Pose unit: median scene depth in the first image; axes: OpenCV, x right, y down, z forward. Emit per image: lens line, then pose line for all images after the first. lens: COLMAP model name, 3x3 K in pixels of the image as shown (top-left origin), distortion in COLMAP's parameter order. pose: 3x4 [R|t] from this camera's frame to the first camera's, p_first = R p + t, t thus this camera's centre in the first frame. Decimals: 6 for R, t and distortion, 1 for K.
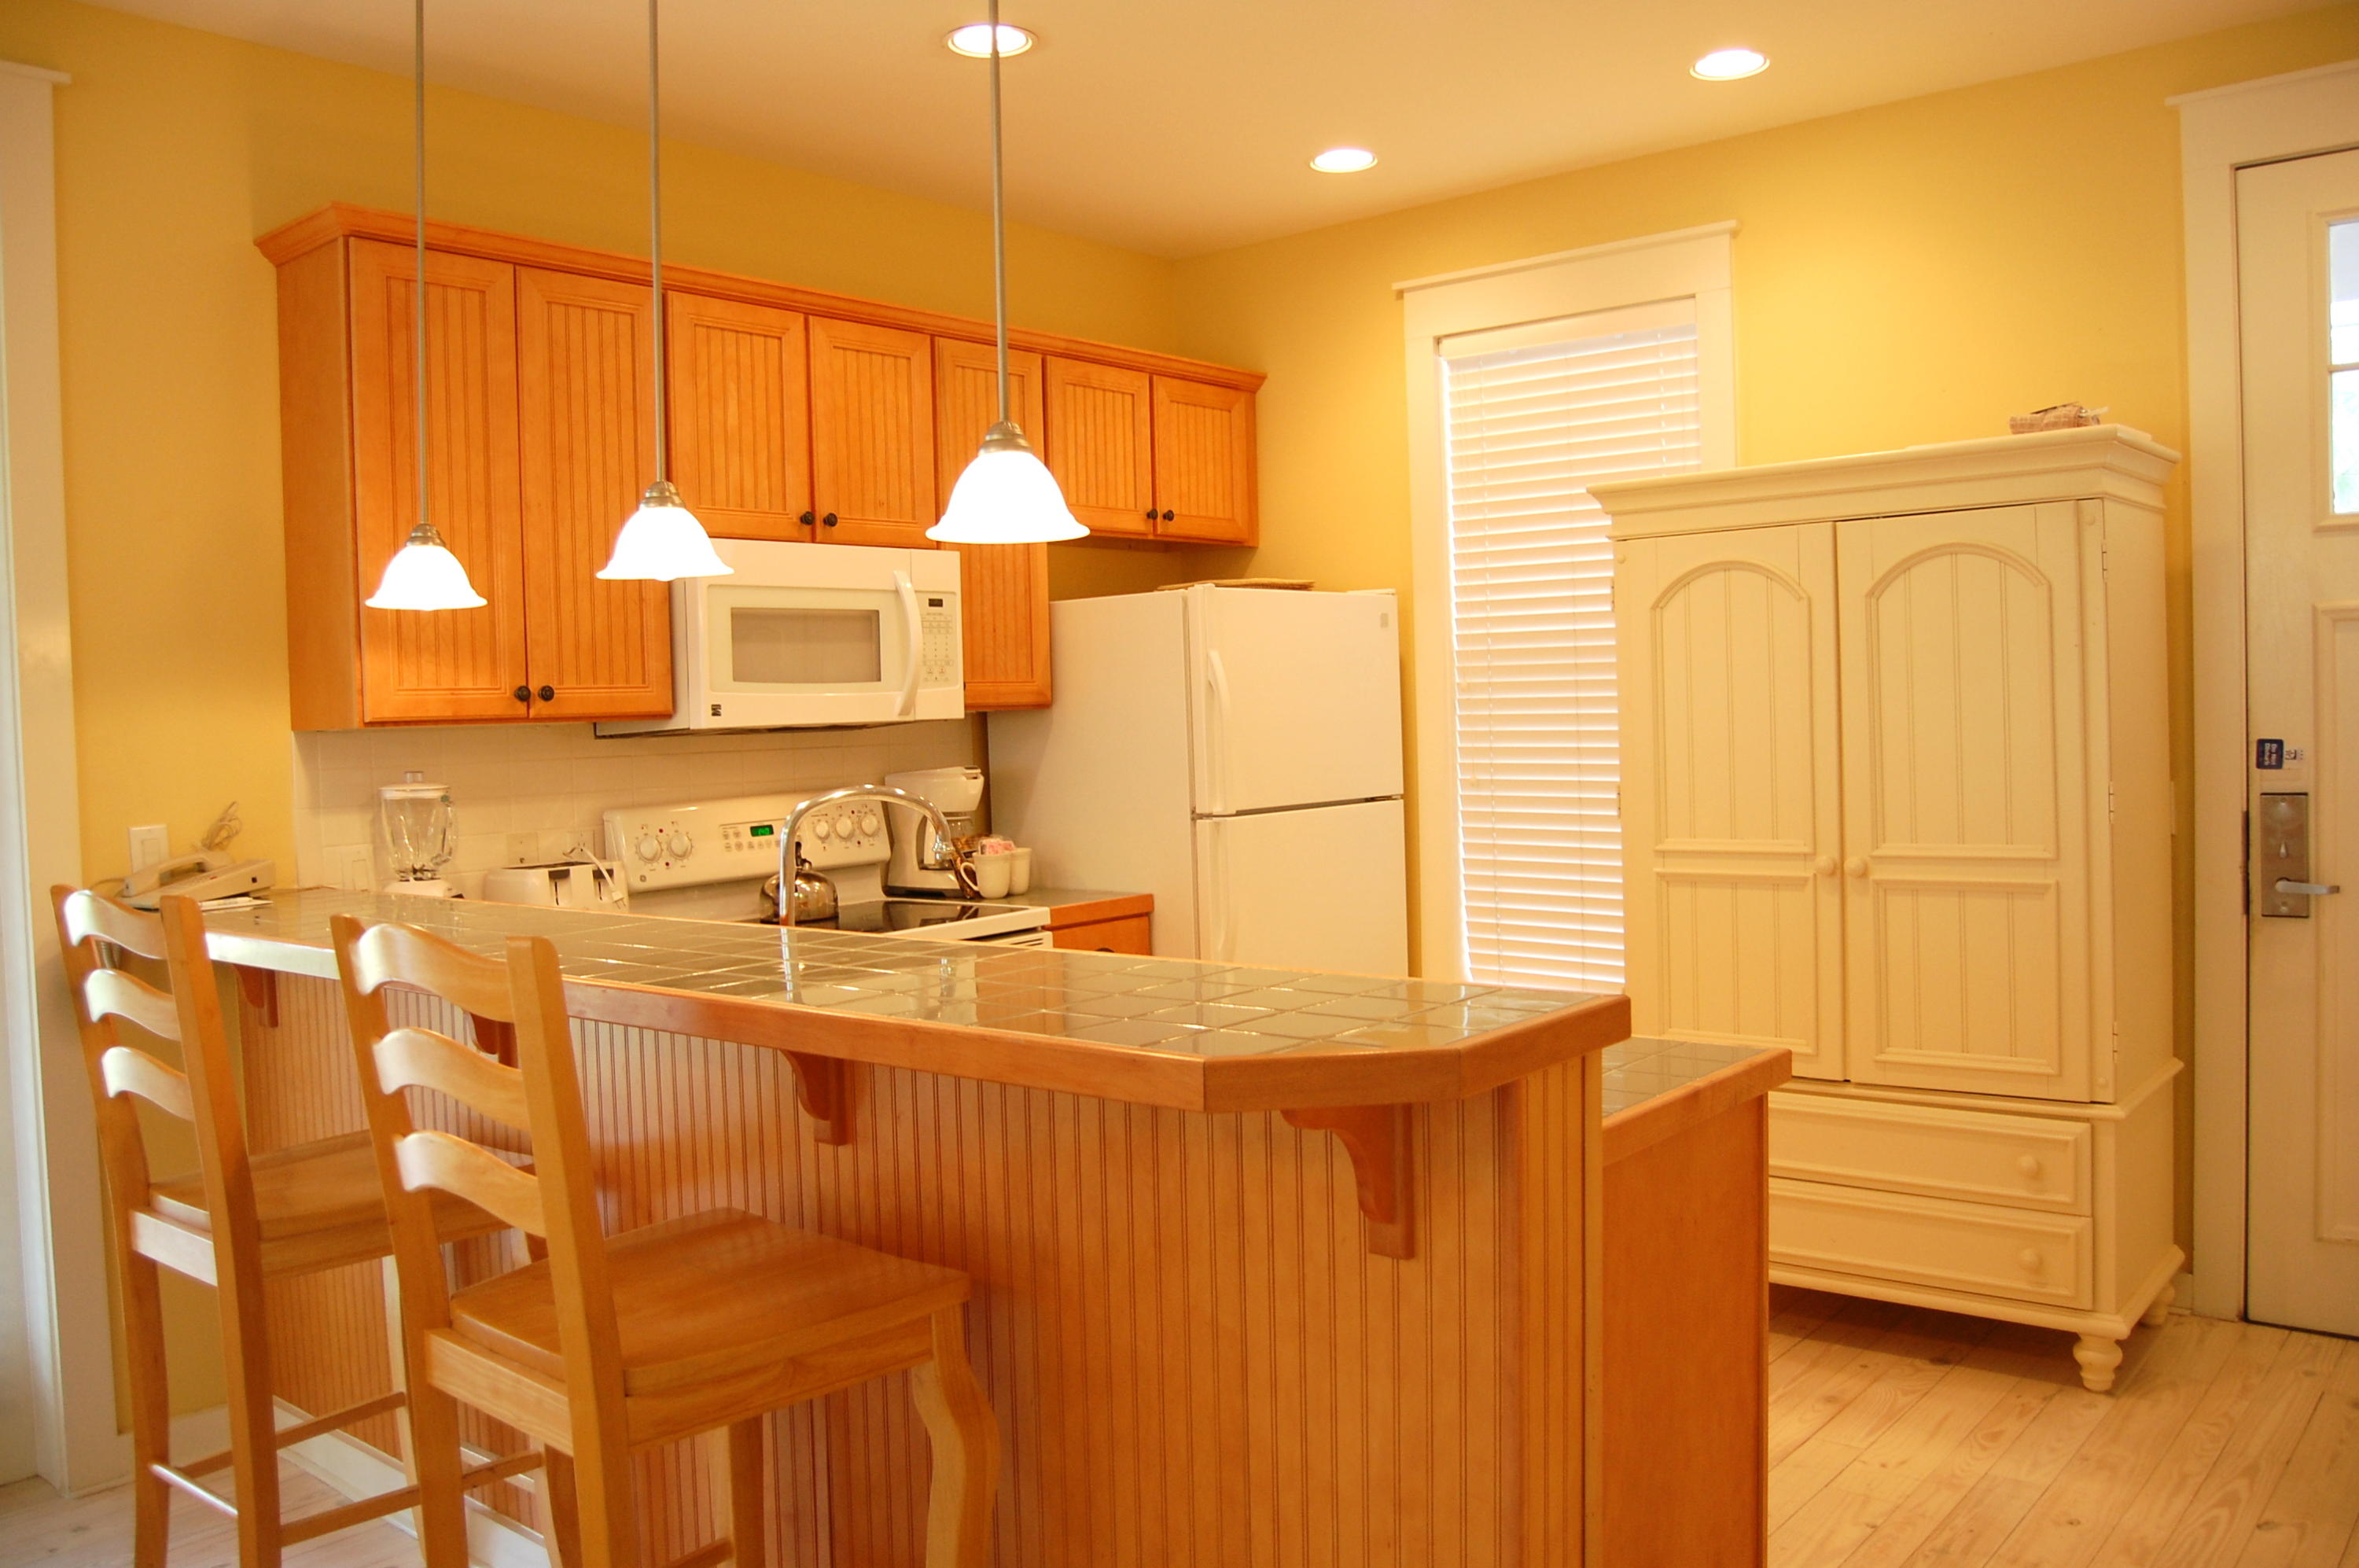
lens RADIAL K [[1843.5, 0, 1179.5], [0, 1843.5, 784.0], [0, 0, 1]] dist [-0.002799, -0.102090]
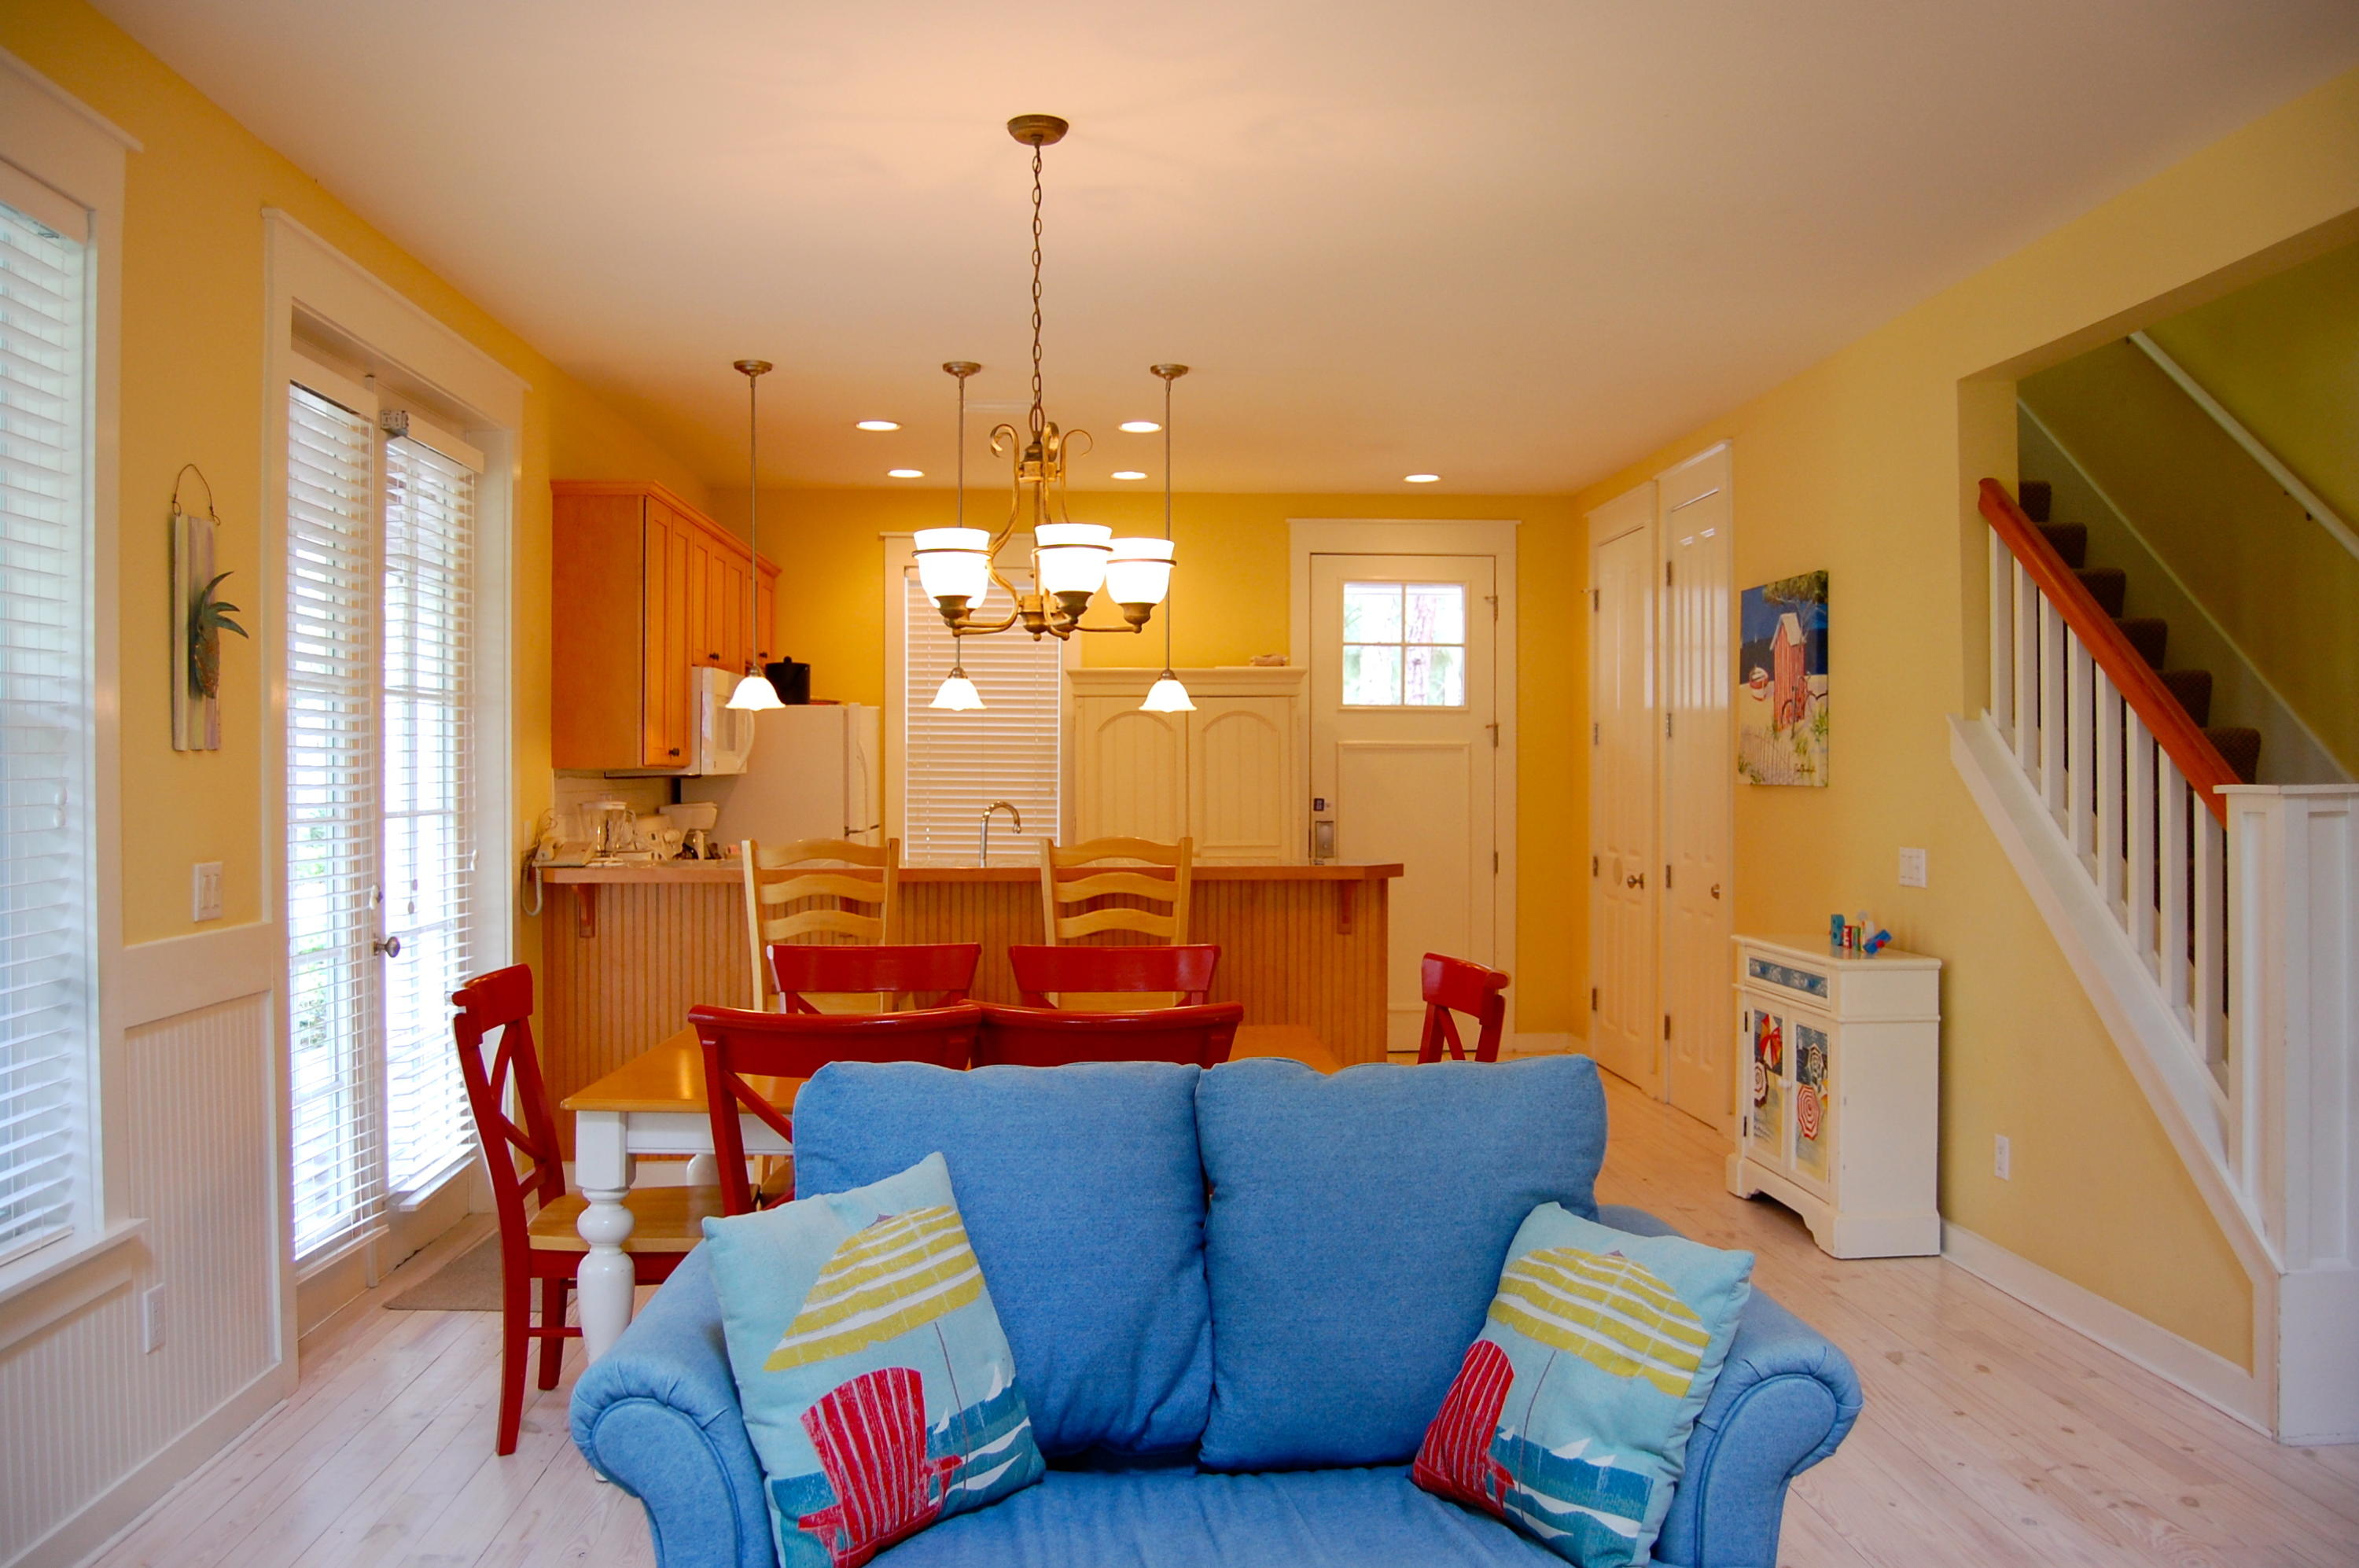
lens RADIAL K [[1843.5, 0, 1179.5], [0, 1843.5, 784.0], [0, 0, 1]] dist [-0.002799, -0.102090]
pose [[0.724011, 0.025881, 0.689303, -2.236908], [0.006100, 0.999017, -0.043917, 0.114951], [-0.689762, 0.036001, 0.723141, -1.148693]]
